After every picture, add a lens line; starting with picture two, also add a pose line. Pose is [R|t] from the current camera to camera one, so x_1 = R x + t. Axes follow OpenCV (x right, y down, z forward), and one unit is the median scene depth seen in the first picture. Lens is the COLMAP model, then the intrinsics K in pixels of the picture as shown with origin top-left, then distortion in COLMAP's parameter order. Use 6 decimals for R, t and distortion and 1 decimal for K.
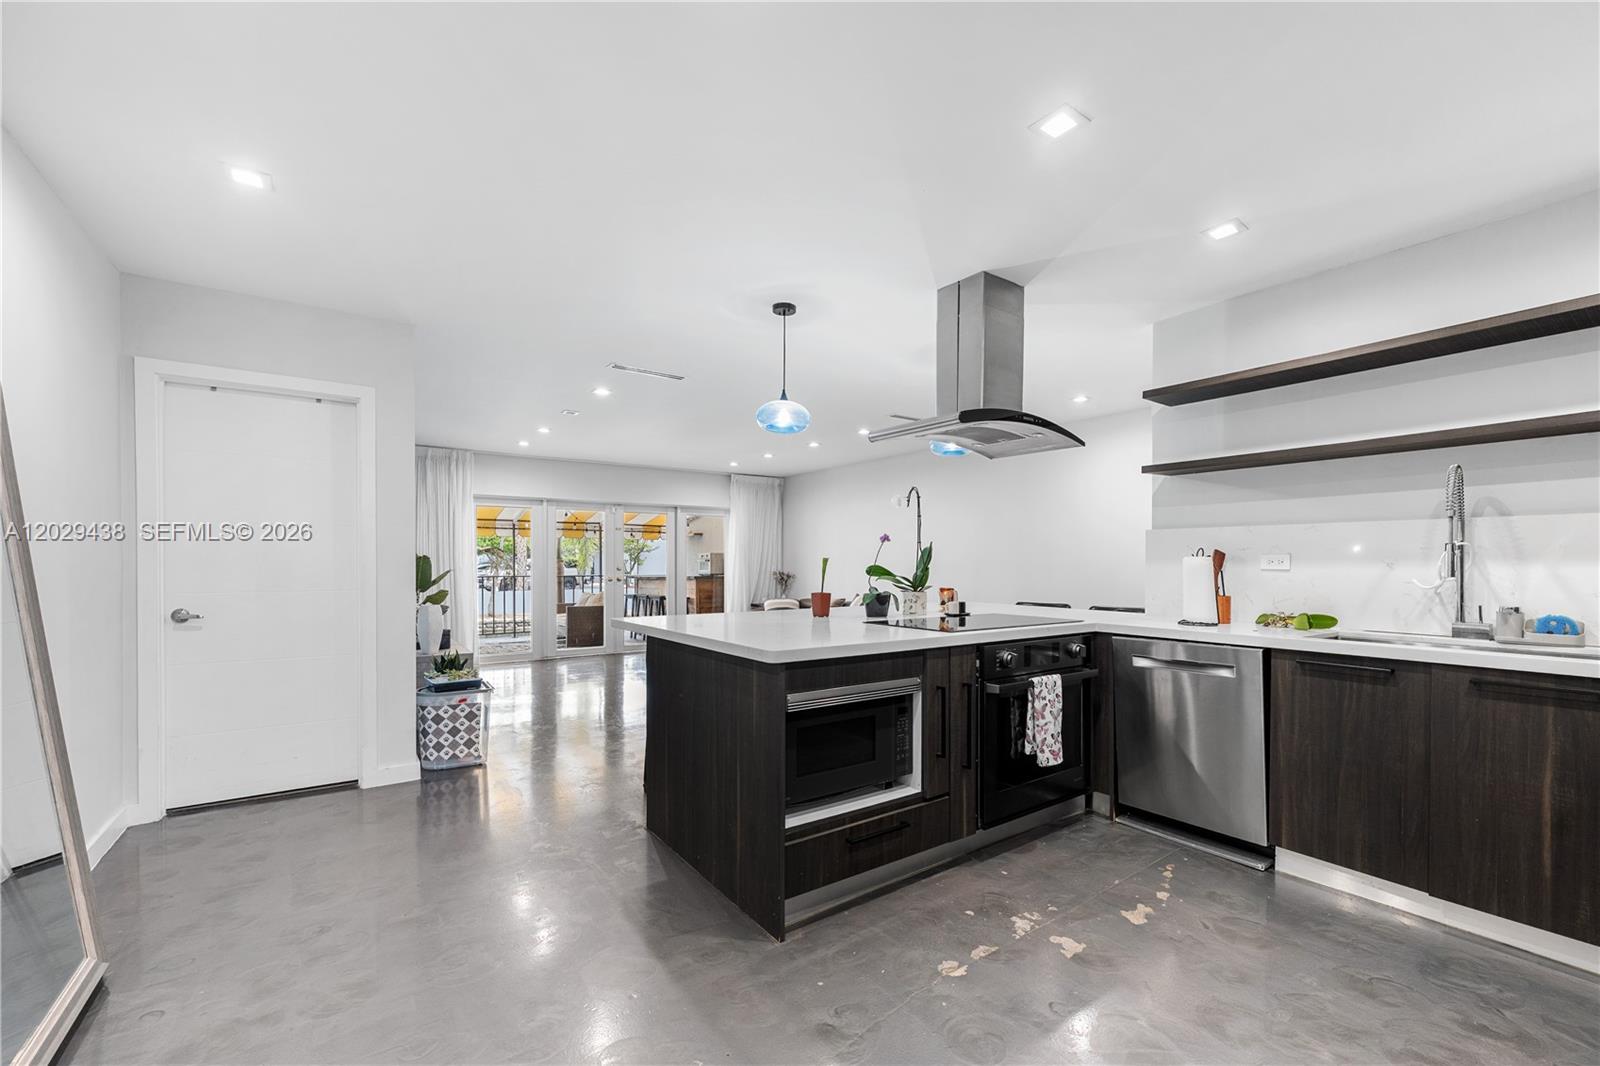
lens RADIAL K [[642.0, 0, 788.7], [0, 642.0, 578.2], [0, 0, 1]] dist [0.001141, 0.000363]
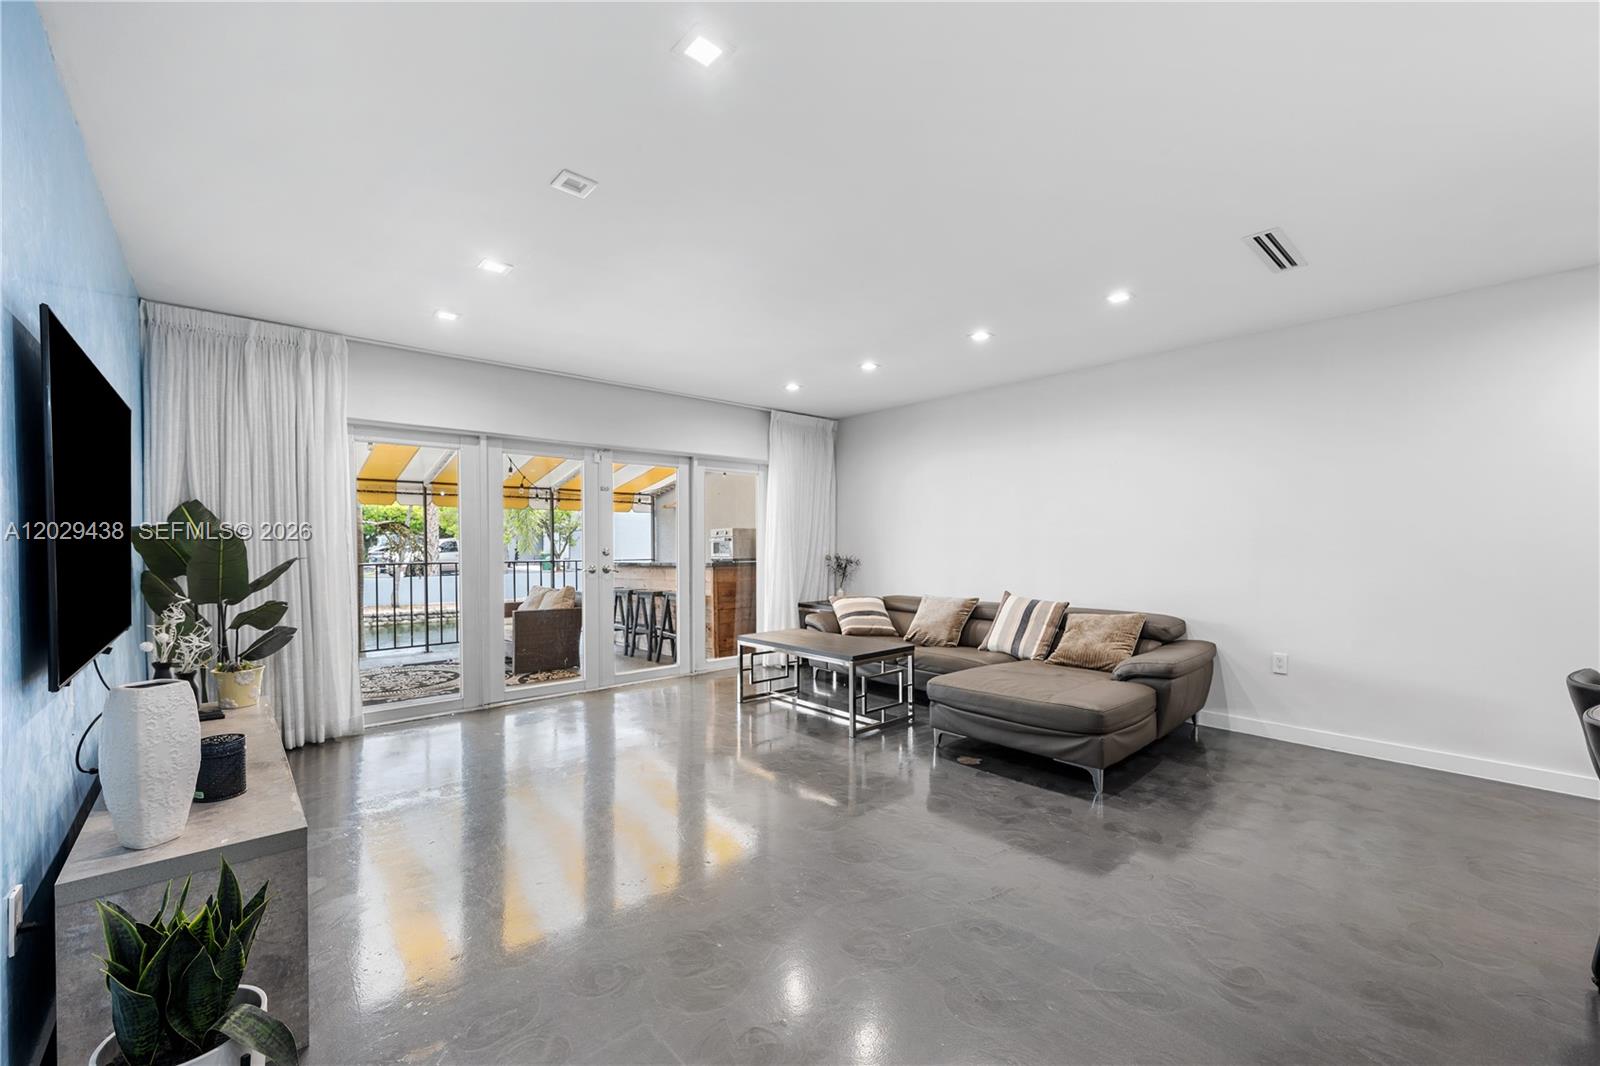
lens RADIAL K [[643.3, 0, 796.8], [0, 643.3, 560.8], [0, 0, 1]] dist [-0.000006, -0.000005]
pose [[0.992463, -0.006641, 0.122368, -0.143596], [0.005963, 0.999965, 0.005907, -0.008634], [-0.122403, -0.005133, 0.992467, 0.326102]]
